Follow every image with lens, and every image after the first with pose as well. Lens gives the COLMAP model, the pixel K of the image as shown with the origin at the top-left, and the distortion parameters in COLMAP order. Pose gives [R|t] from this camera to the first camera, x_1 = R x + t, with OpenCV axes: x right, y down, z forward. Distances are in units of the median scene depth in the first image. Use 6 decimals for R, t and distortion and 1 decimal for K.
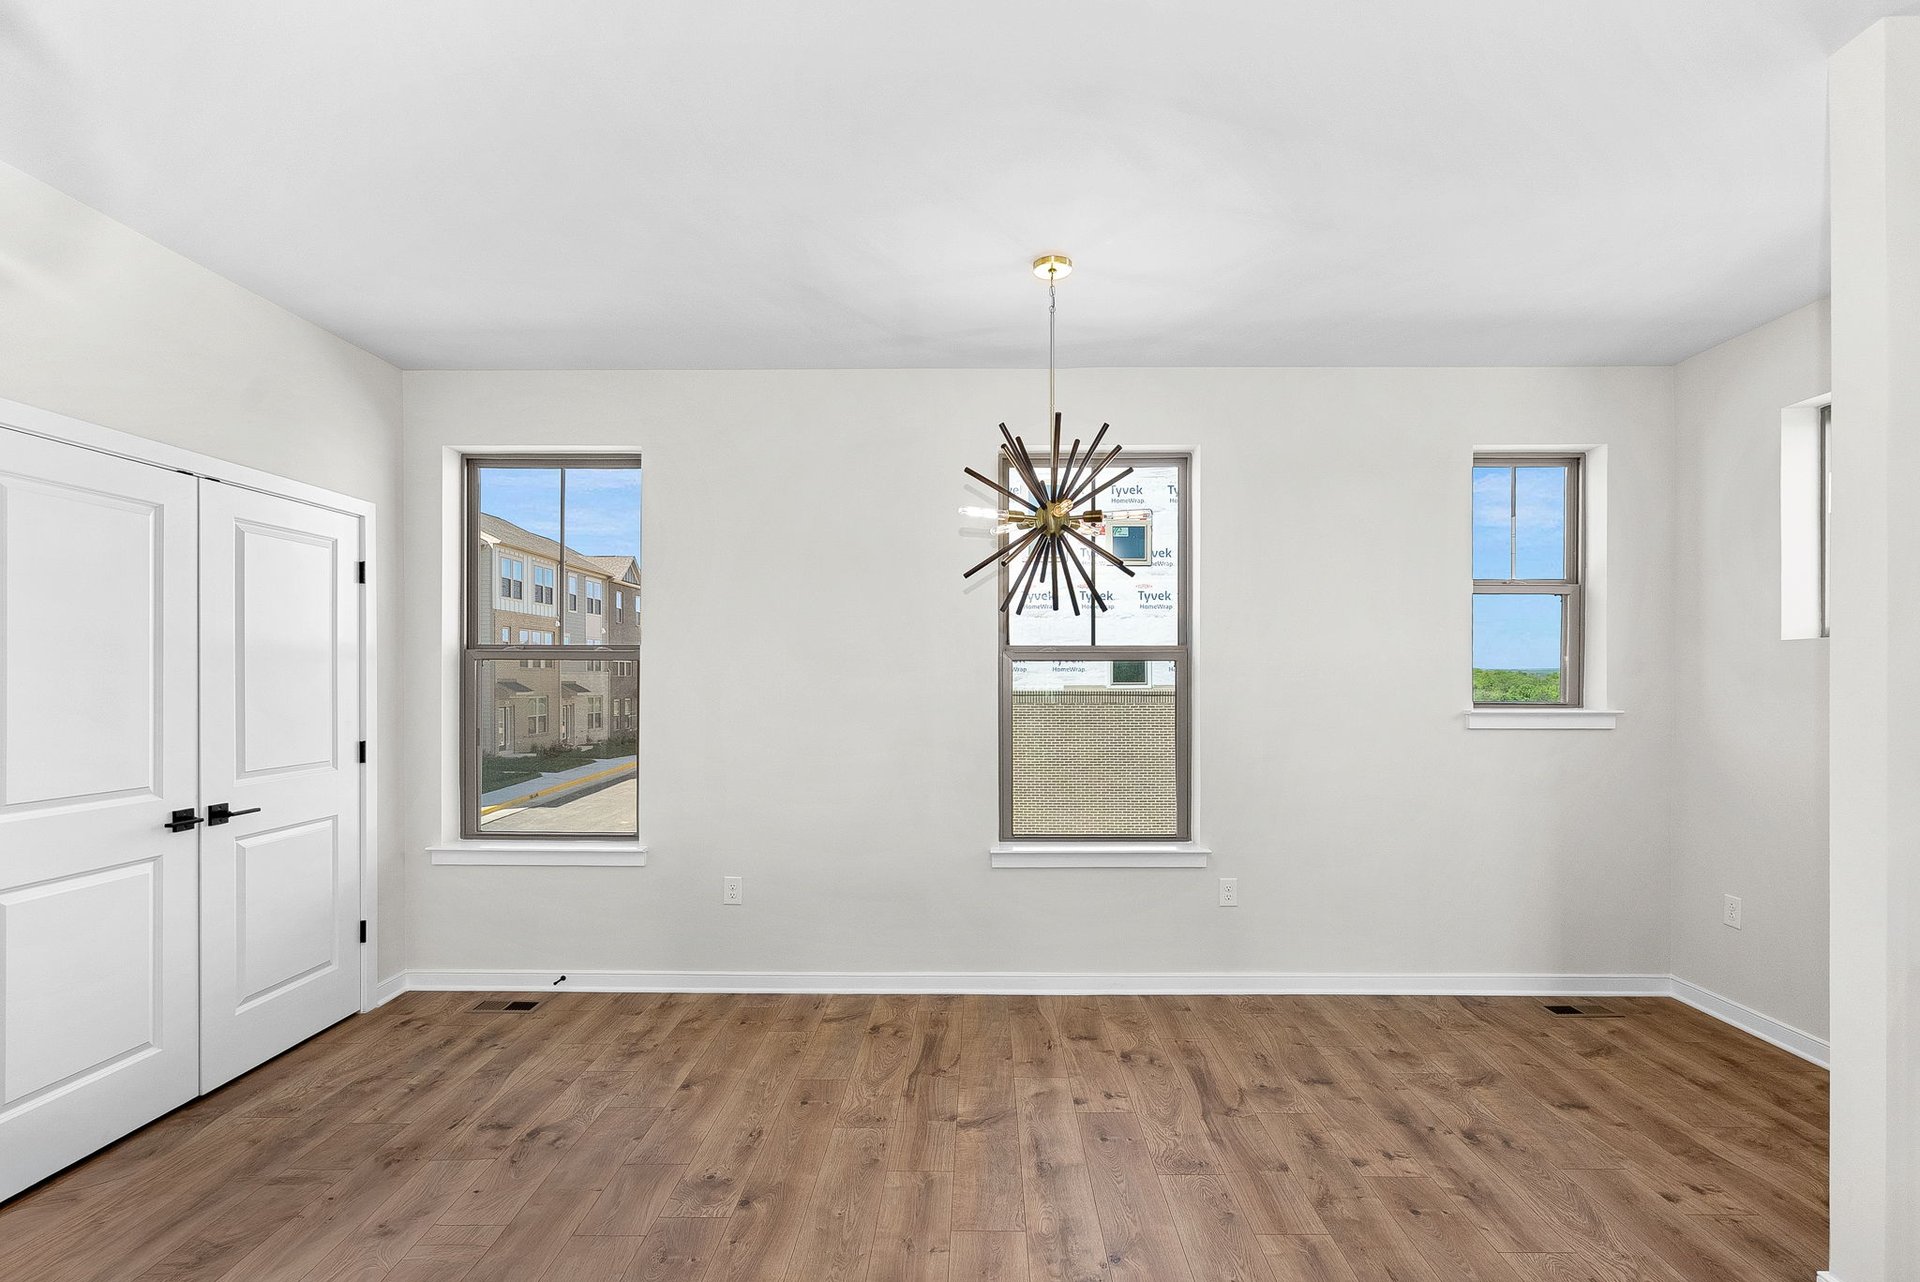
lens RADIAL K [[894.6, 0, 974.9], [0, 894.6, 679.5], [0, 0, 1]] dist [0.000538, 0.000037]
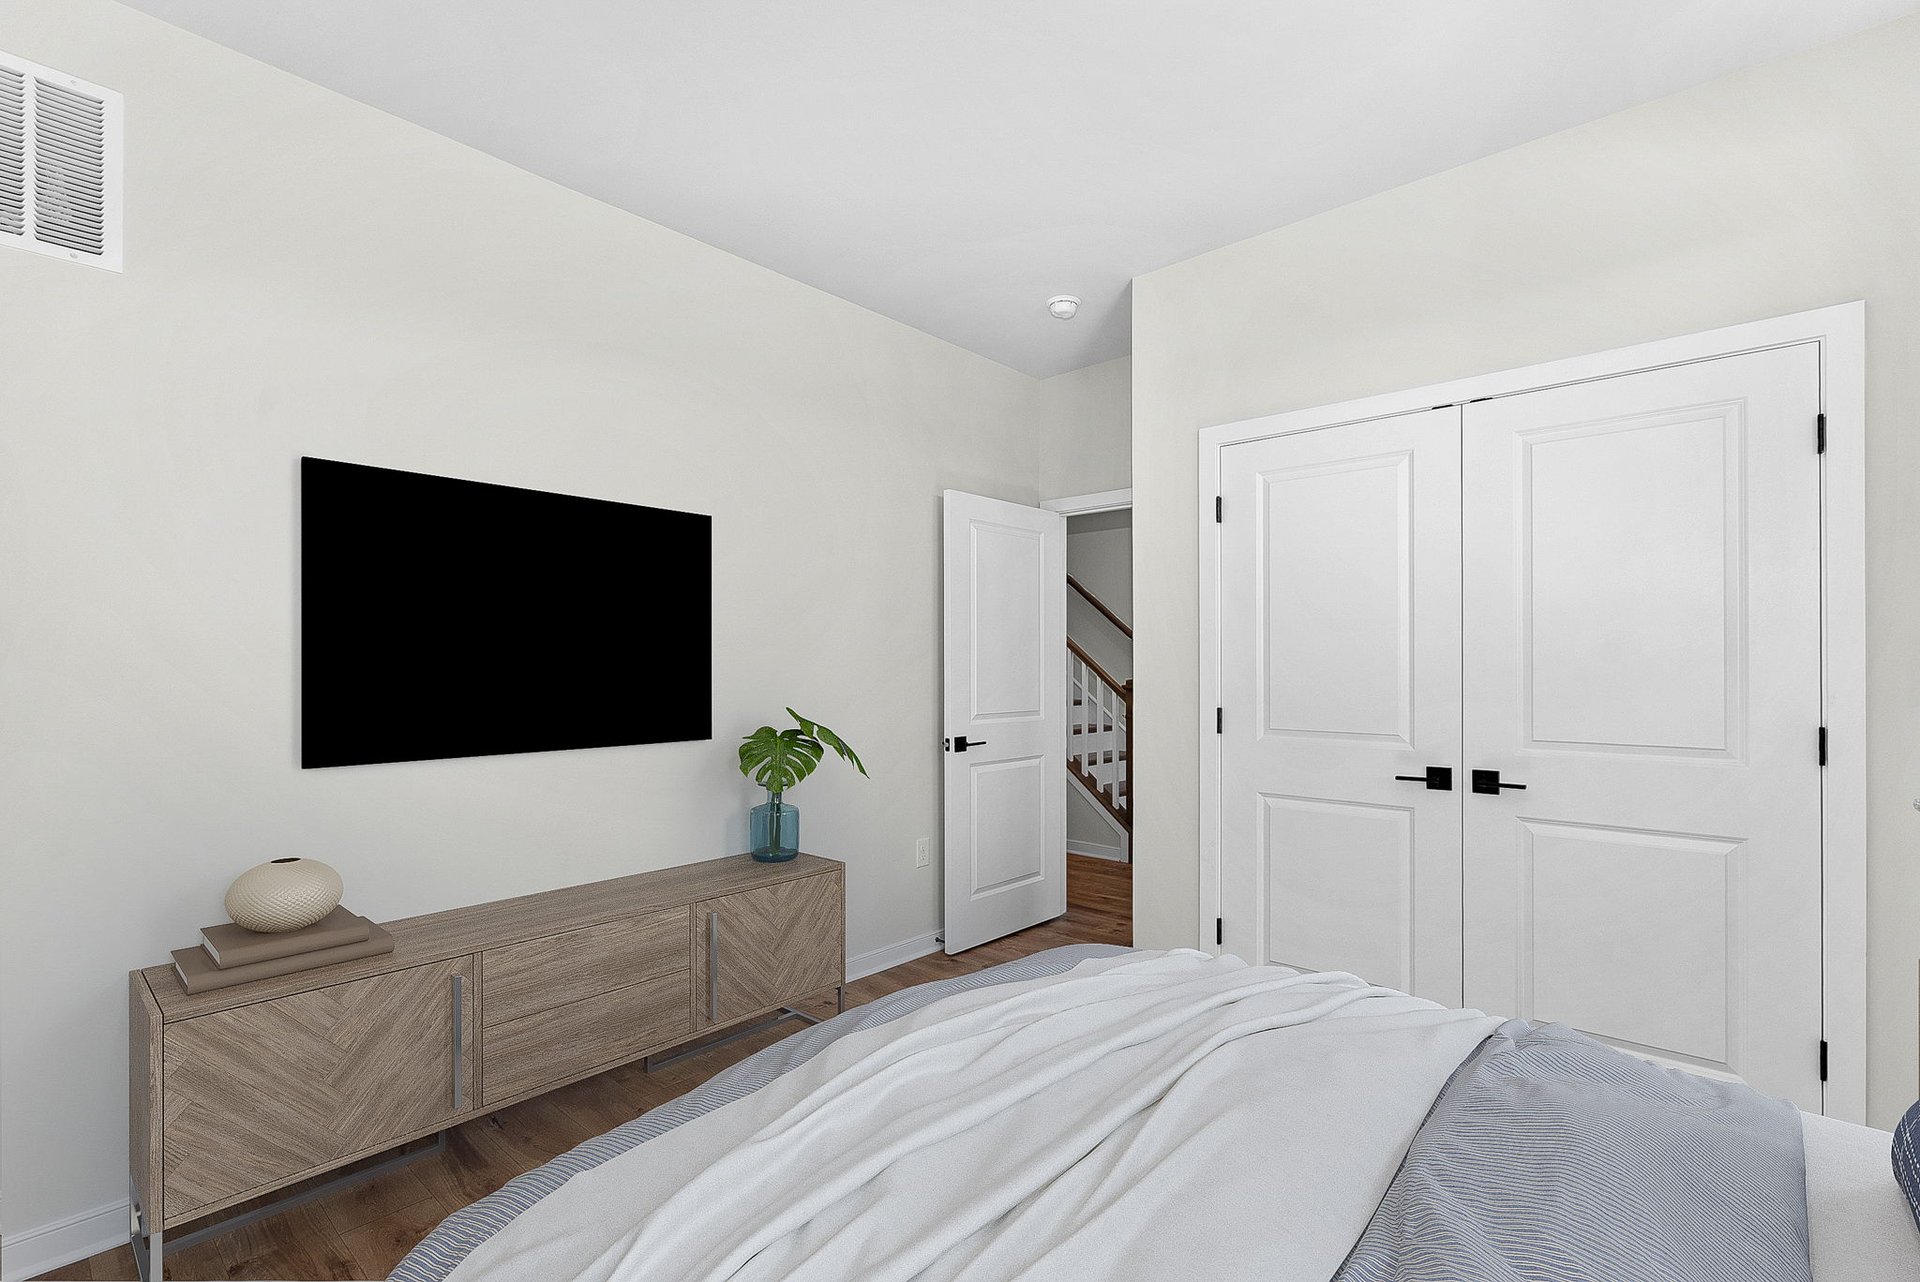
lens RADIAL K [[881.5, 0, 939.1], [0, 881.5, 644.2], [0, 0, 1]] dist [-0.001260, -0.000100]
pose [[-0.657808, -0.012807, -0.753077, 0.136883], [-0.004853, 0.999907, -0.012765, 0.029989], [0.753170, -0.004742, -0.657808, 1.117231]]
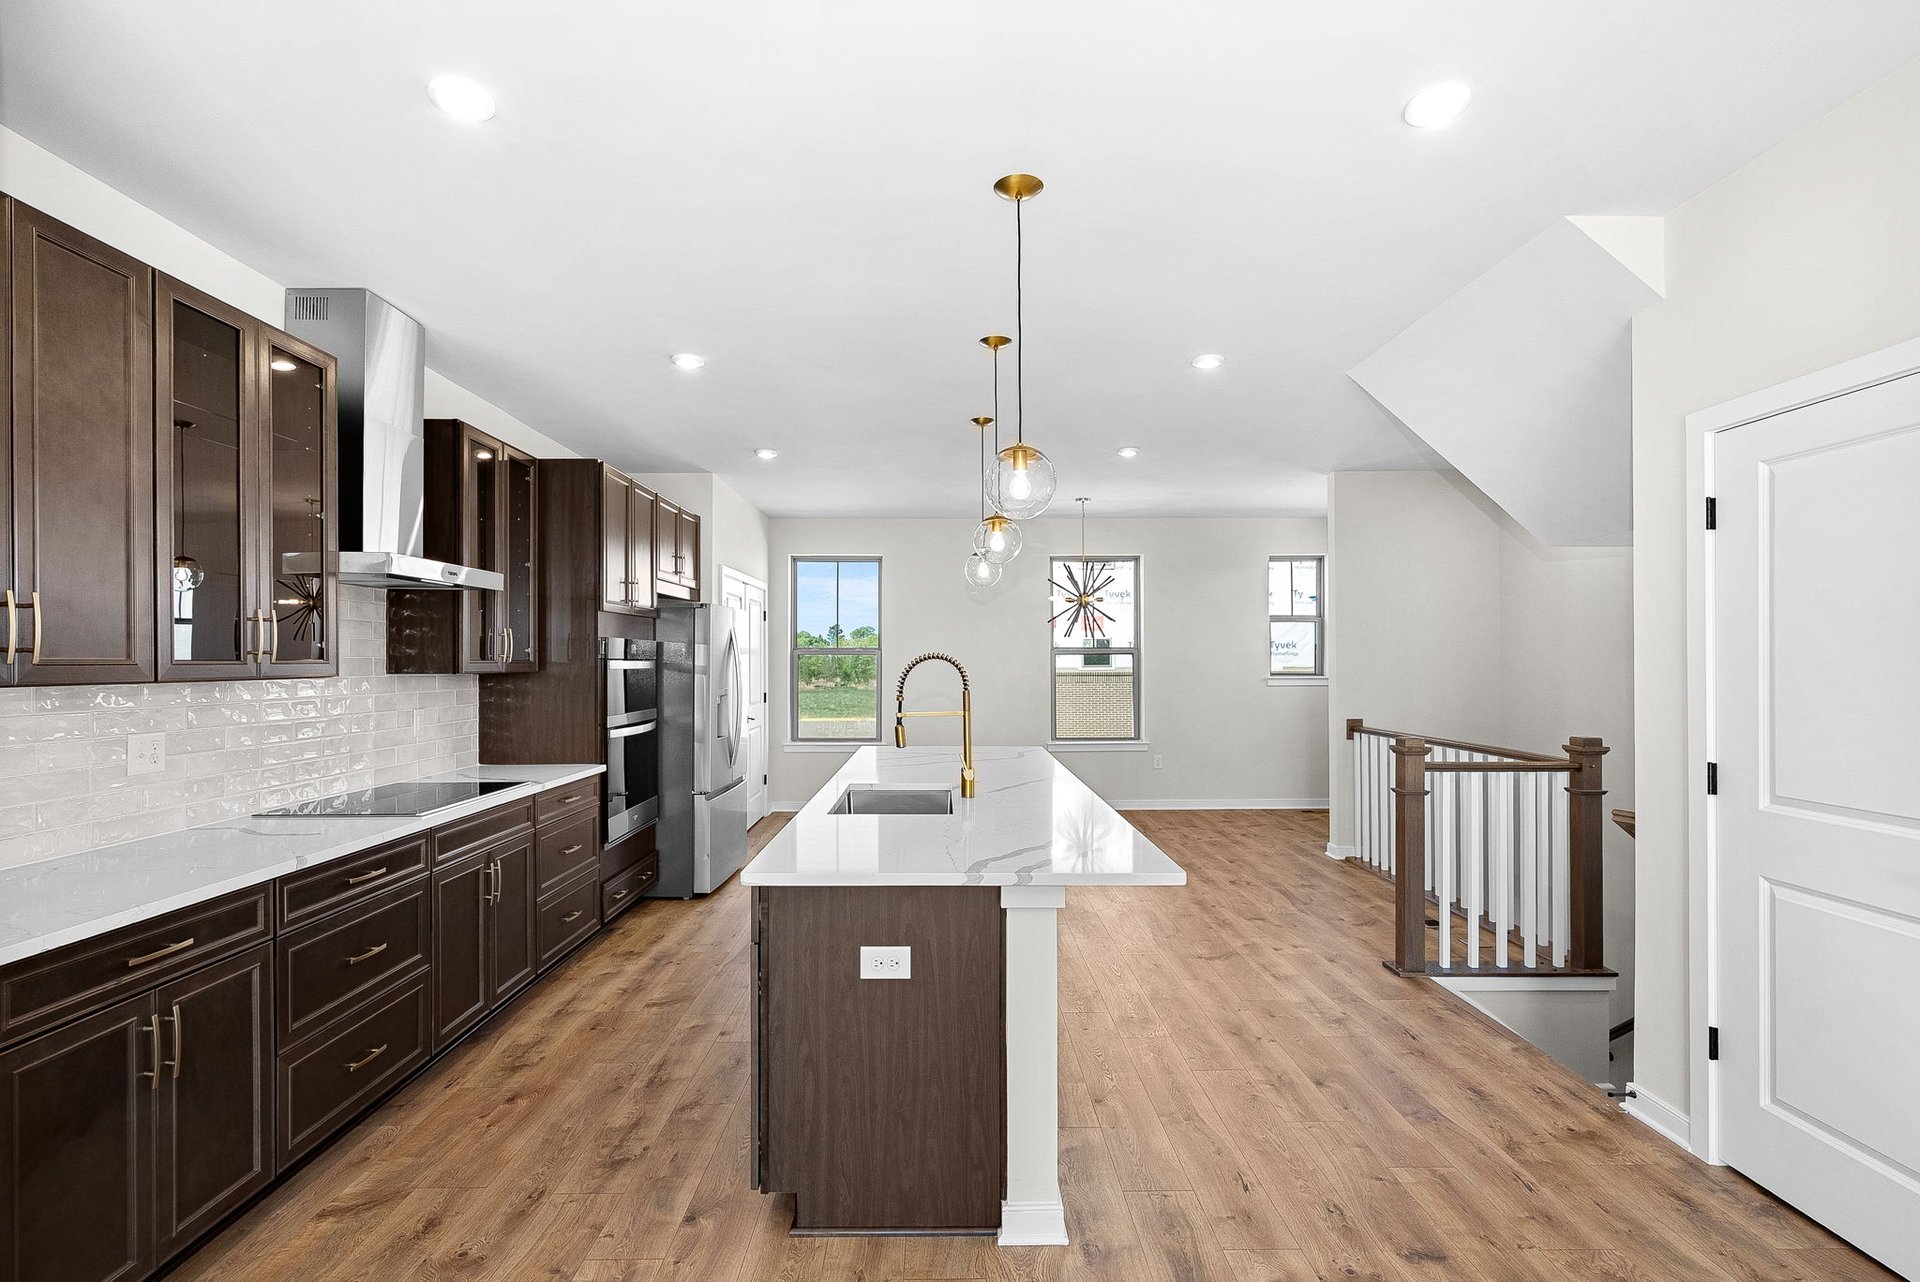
lens RADIAL K [[876.2, 0, 957.8], [0, 876.2, 670.7], [0, 0, 1]] dist [-0.000743, -0.000010]
pose [[0.999673, -0.003455, 0.025349, -0.322048], [0.003257, 0.999964, 0.007835, -0.000261], [-0.025375, -0.007750, 0.999648, -1.411376]]
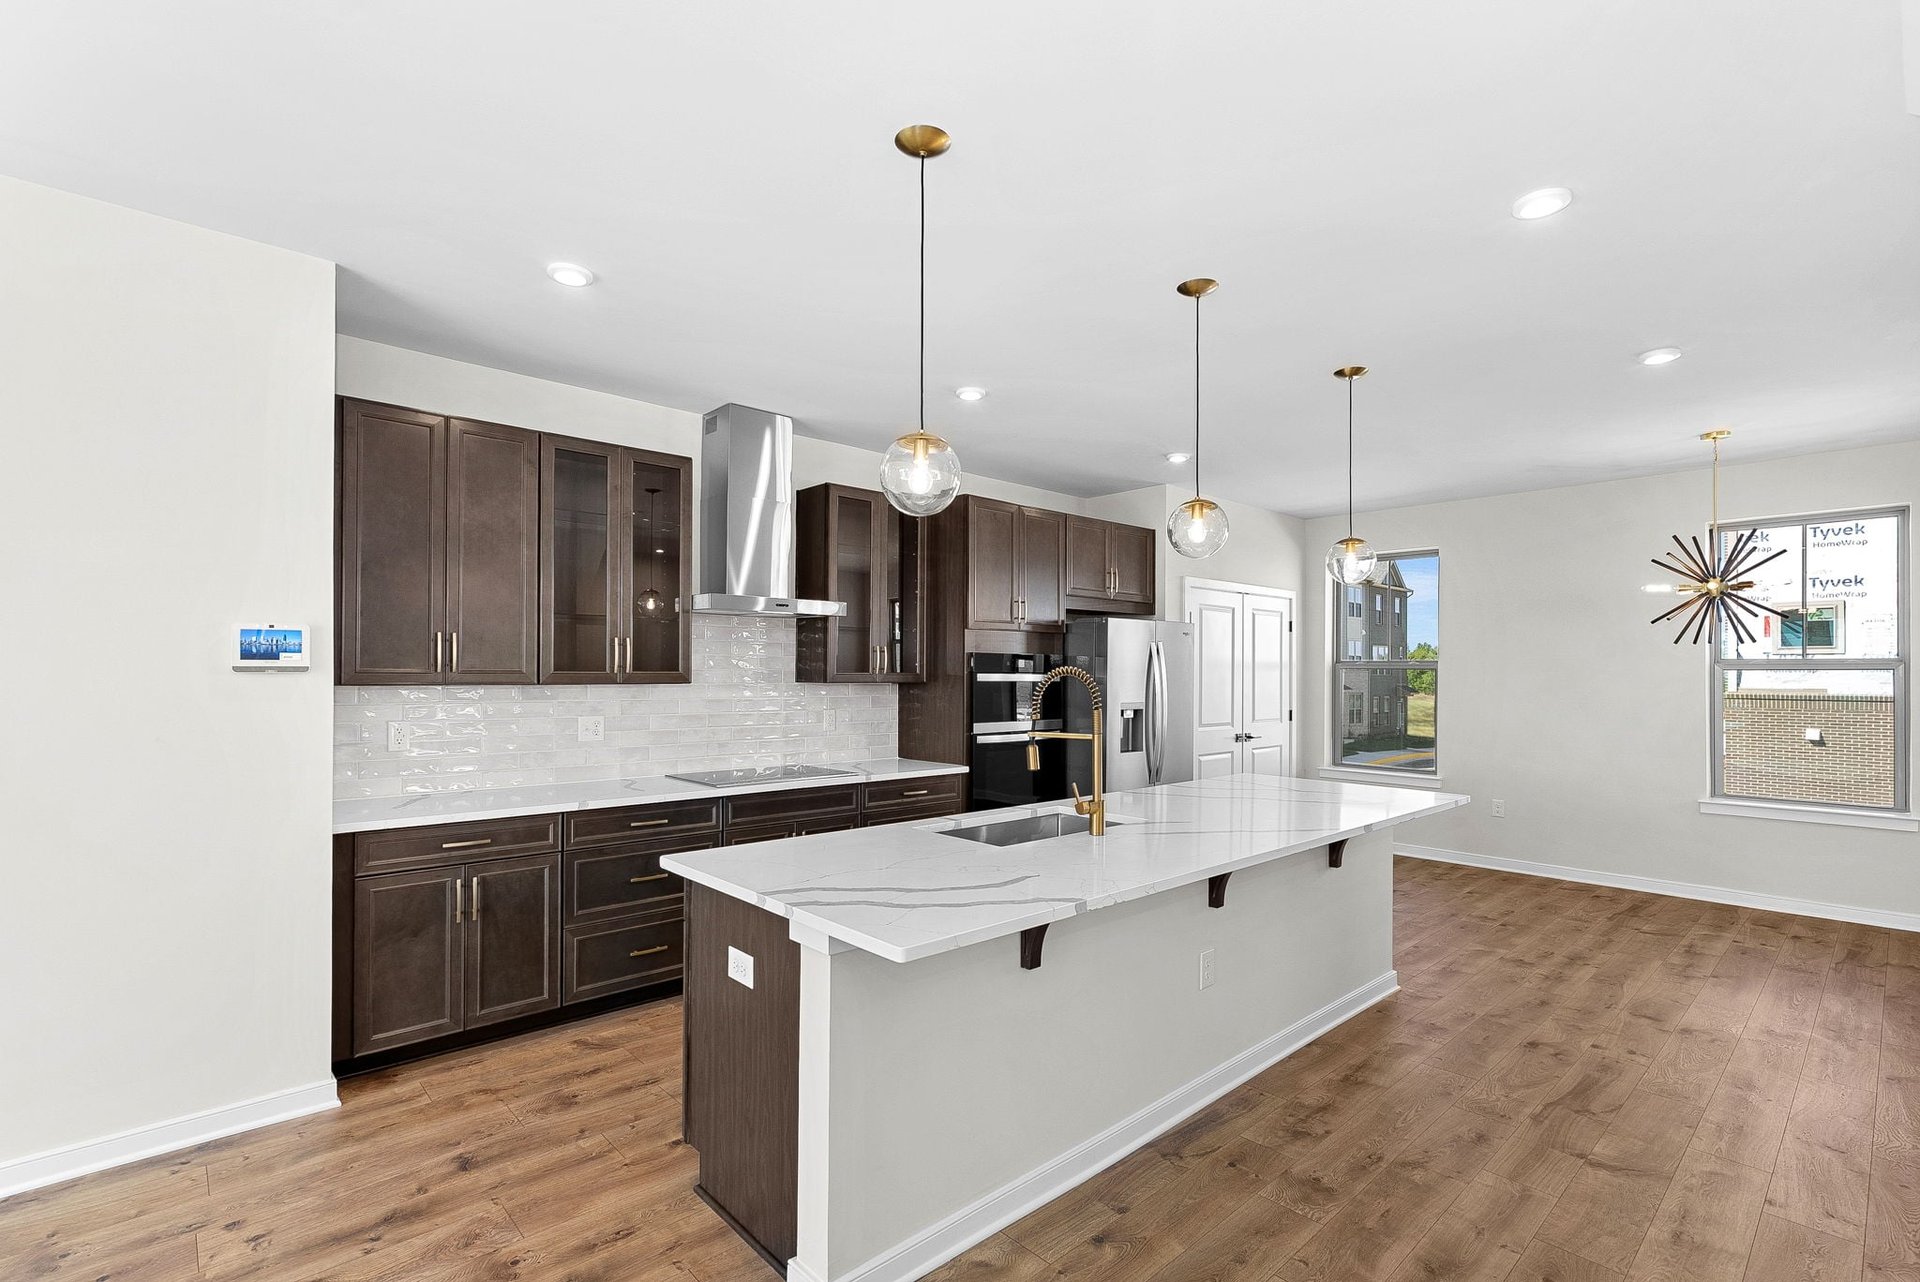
lens RADIAL K [[876.2, 0, 957.8], [0, 876.2, 670.7], [0, 0, 1]] dist [-0.000743, -0.000010]
pose [[0.682763, 0.001155, -0.730639, 0.295262], [-0.007719, 0.999954, -0.005633, -0.003741], [0.730600, 0.009486, 0.682740, -1.072879]]
